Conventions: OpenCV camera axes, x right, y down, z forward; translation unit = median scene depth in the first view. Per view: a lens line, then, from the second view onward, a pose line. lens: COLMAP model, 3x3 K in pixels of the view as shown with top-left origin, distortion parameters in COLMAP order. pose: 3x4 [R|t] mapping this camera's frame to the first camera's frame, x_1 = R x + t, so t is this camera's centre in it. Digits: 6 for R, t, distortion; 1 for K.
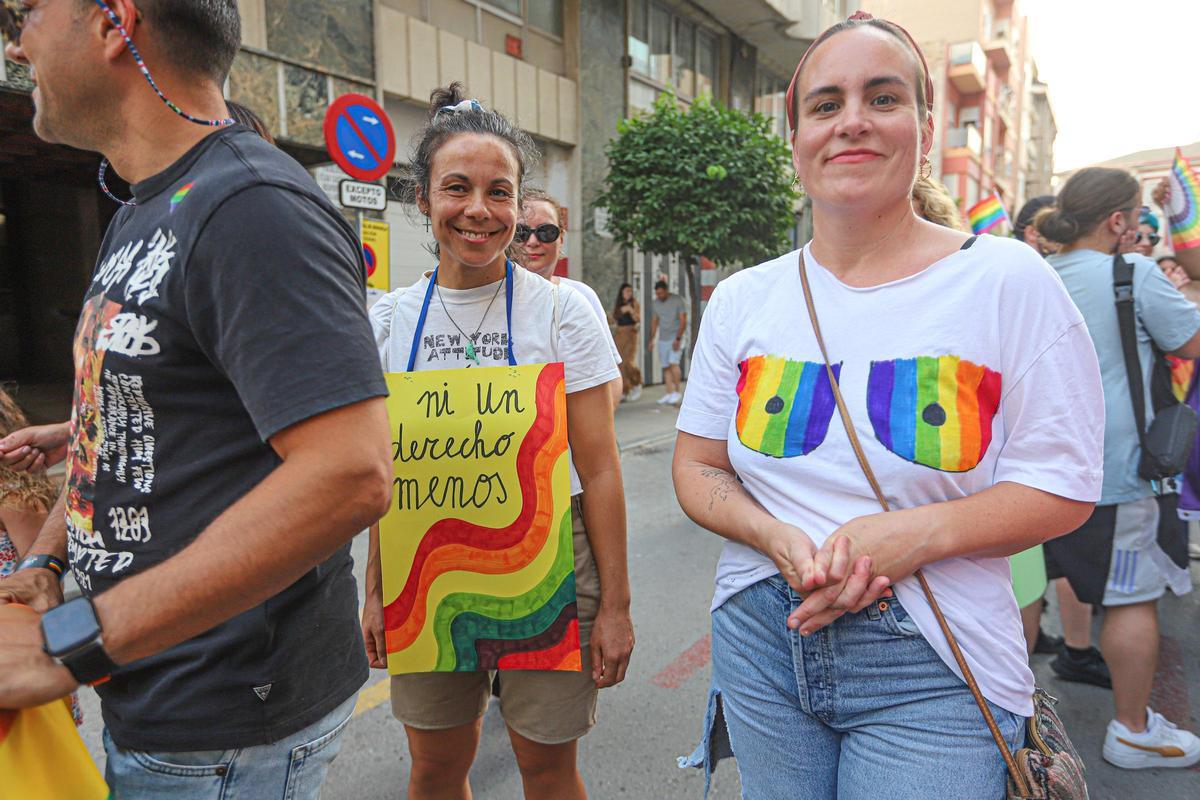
lens RADIAL K [[762.7, 0, 600.0], [0, 762.7, 400.0], [0, 0, 1]] dist [-0.004128, 0.000892]
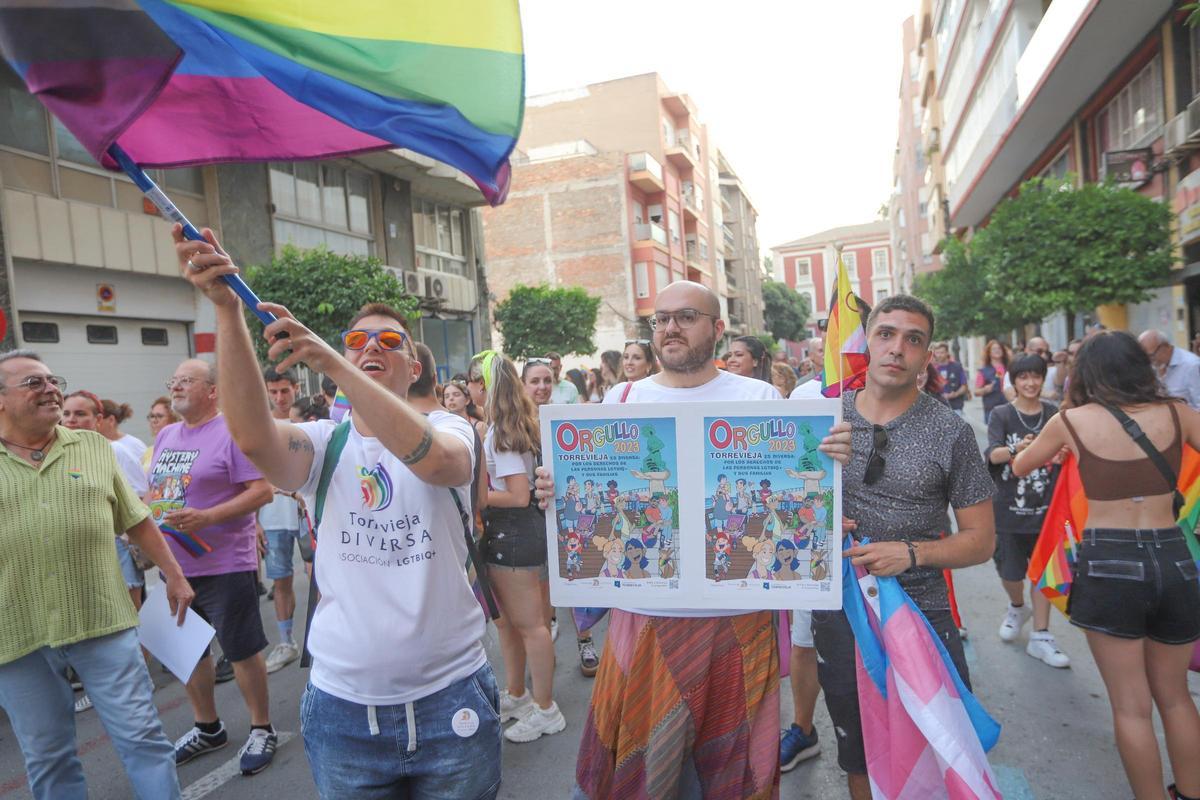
lens RADIAL K [[809.9, 0, 637.2], [0, 809.9, 406.4], [0, 0, 1]] dist [-0.060950, 0.078167]
pose [[0.948481, -0.076143, 0.307550, 0.211458], [0.103441, 0.991921, -0.073433, 0.020319], [-0.299474, 0.101463, 0.948694, -0.413752]]
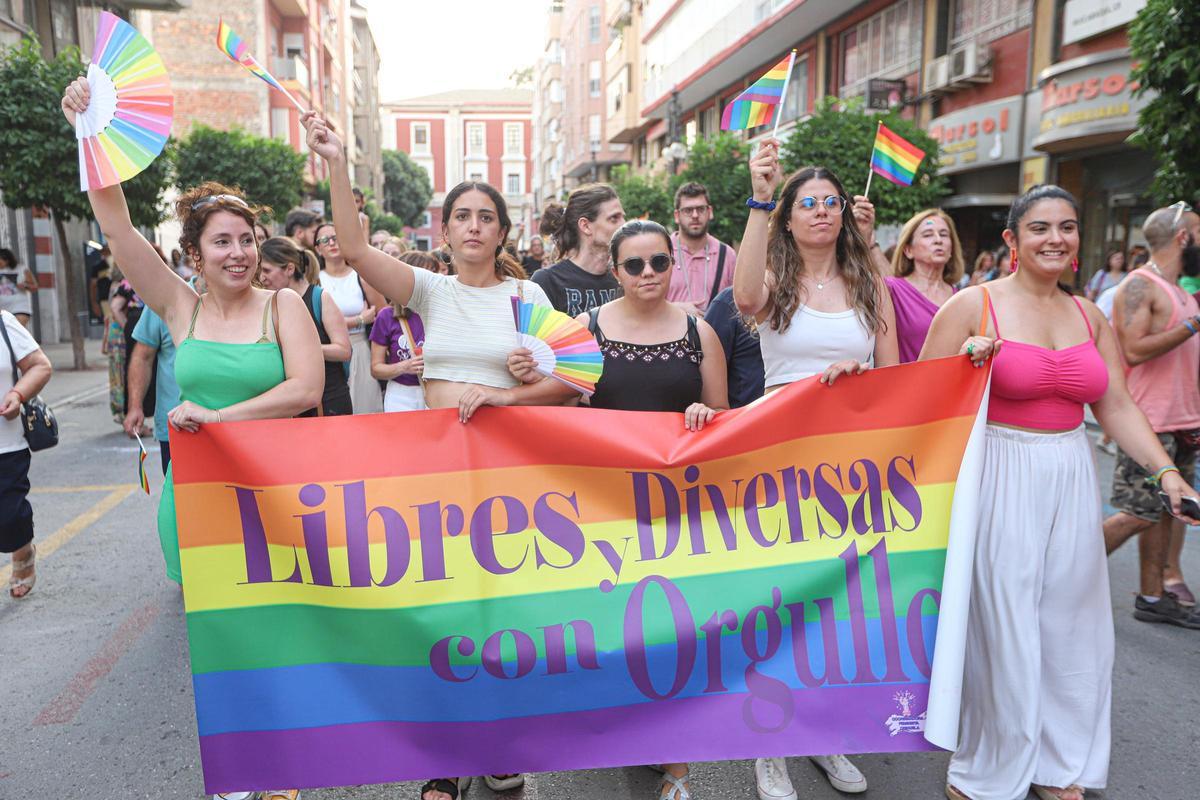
lens RADIAL K [[1029.8, 0, 600.0], [0, 1029.8, 400.0], [0, 0, 1]] dist [-0.008229, 0.093185]
pose [[0.742125, -0.081961, 0.665231, -0.297686], [0.066582, 0.996601, 0.048509, 0.031236], [-0.666946, 0.008293, 0.745060, -0.467435]]
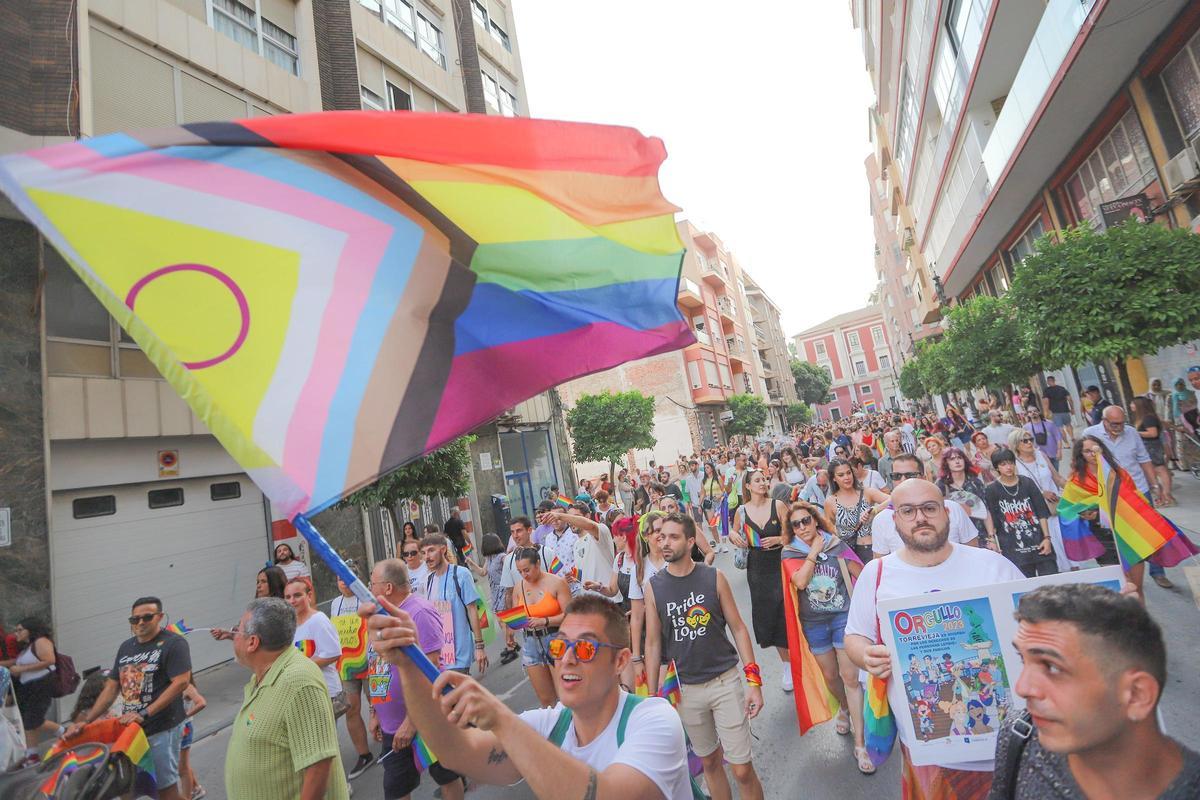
lens RADIAL K [[585.6, 0, 660.7], [0, 585.6, 361.7], [0, 0, 1]] dist [-0.031361, 0.012655]
pose [[0.956317, -0.143978, 0.254419, 0.389739], [0.210376, 0.943241, -0.256978, -0.073438], [-0.202979, 0.299276, 0.932327, -0.076362]]
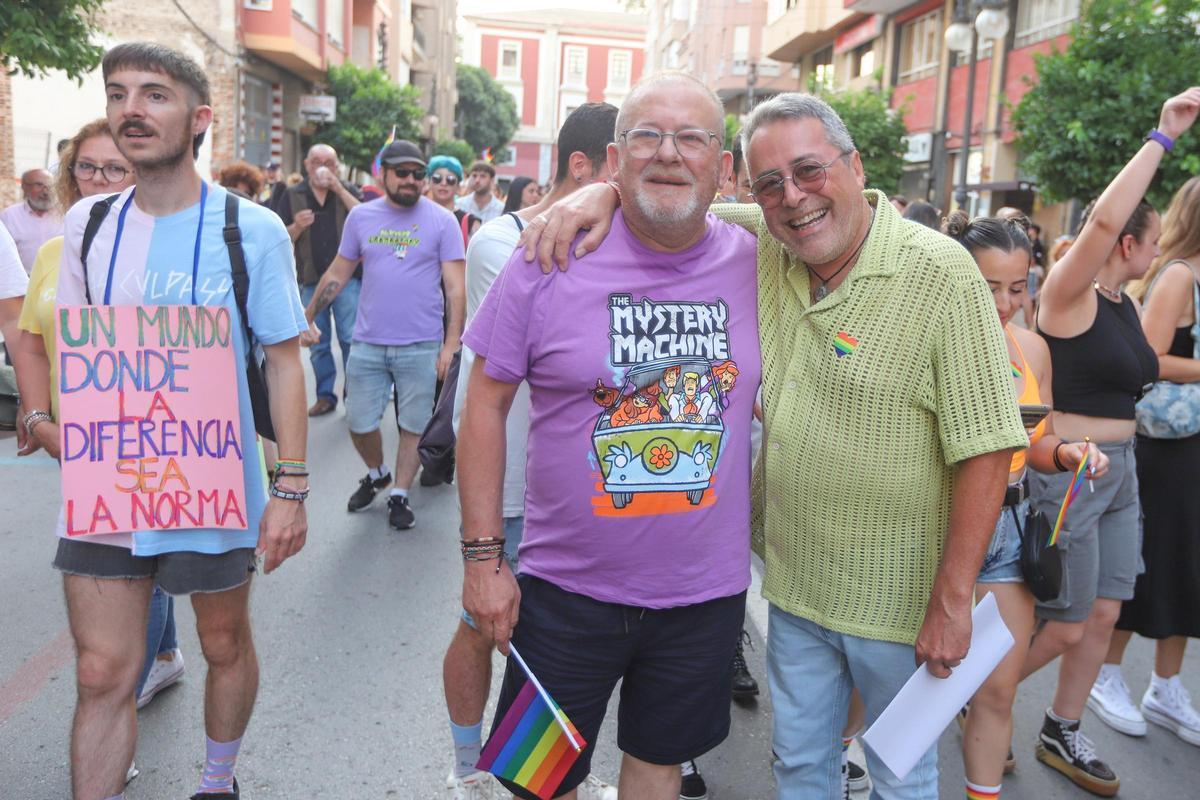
lens RADIAL K [[1020.1, 0, 733.5], [0, 1020.1, 353.3], [0, 0, 1]] dist [-0.008509, 0.086966]
pose [[0.708313, -0.033164, 0.705119, 0.584915], [-0.000325, 0.998880, 0.047307, -0.118549], [-0.705898, -0.033737, 0.707509, 0.817022]]
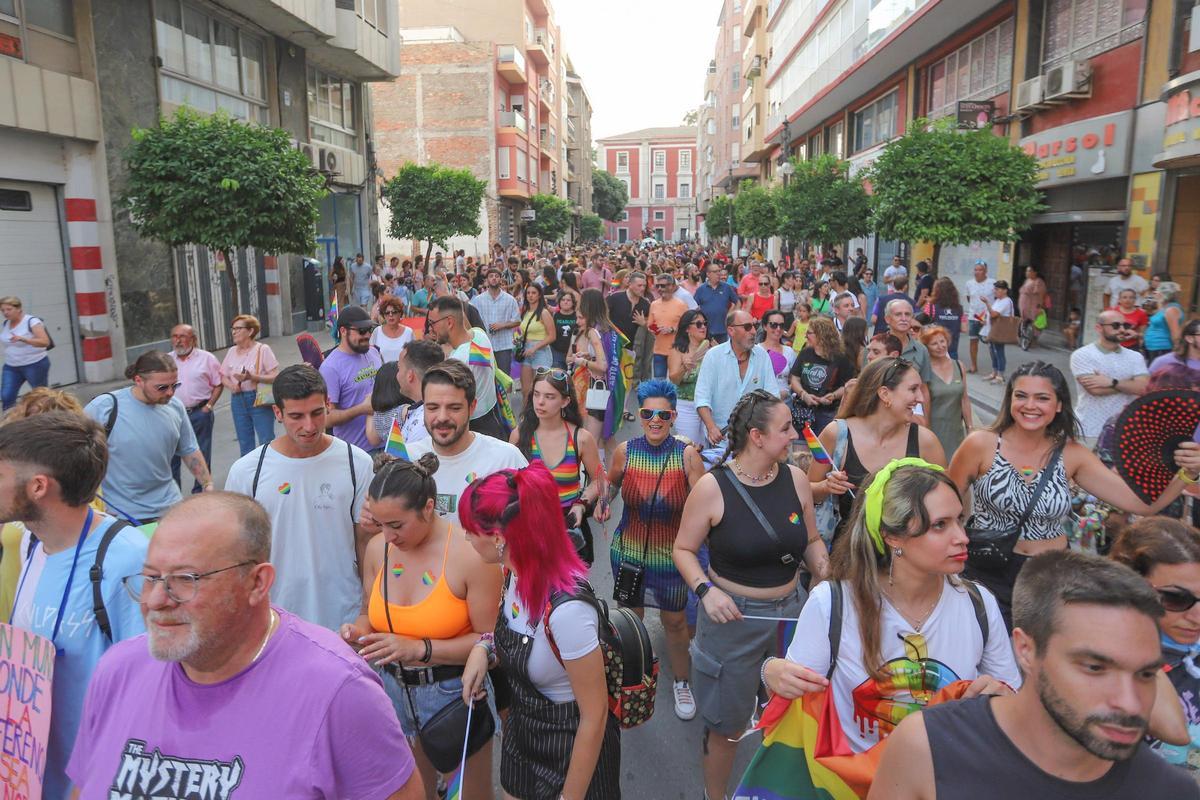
lens RADIAL K [[664.2, 0, 602.9], [0, 664.2, 331.6], [0, 0, 1]] dist [-0.050340, 0.019212]
pose [[0.869312, -0.069332, 0.489376, 0.136832], [0.056713, 0.997565, 0.040587, -0.077454], [-0.490999, -0.007529, 0.871128, -0.147695]]
